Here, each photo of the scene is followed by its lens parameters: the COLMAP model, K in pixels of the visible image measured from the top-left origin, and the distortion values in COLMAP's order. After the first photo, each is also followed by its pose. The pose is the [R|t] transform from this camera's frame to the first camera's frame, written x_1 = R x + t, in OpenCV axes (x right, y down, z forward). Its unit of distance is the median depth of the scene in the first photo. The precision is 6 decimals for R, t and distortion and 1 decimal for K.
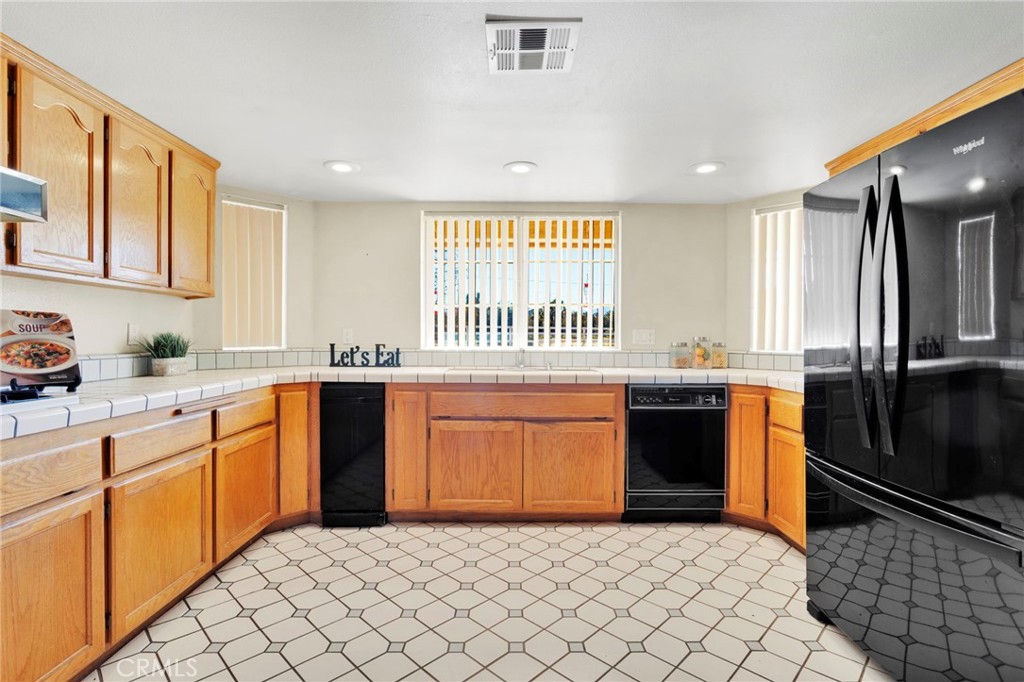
lens RADIAL K [[484.5, 0, 512.0], [0, 484.5, 341.0], [0, 0, 1]] dist [0.001333, 0.000653]
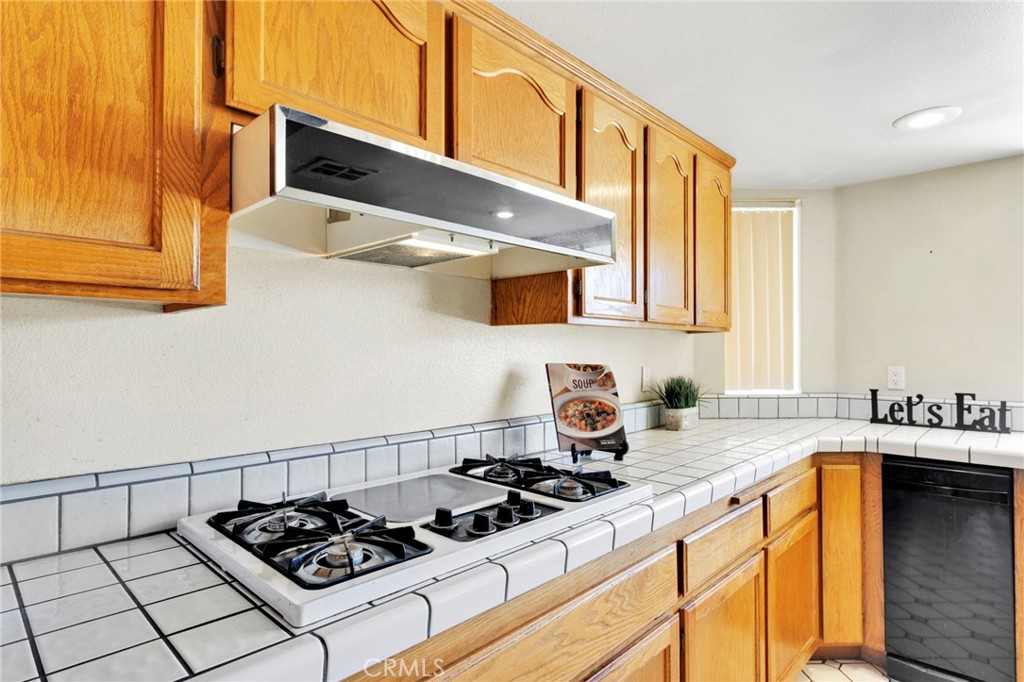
lens RADIAL K [[540.1, 0, 519.5], [0, 540.1, 342.3], [0, 0, 1]] dist [-0.000658, 0.000020]
pose [[0.727198, -0.016283, -0.686235, -0.245966], [0.000242, 0.999725, -0.023465, -0.049226], [0.686428, 0.016898, 0.727001, 0.125766]]
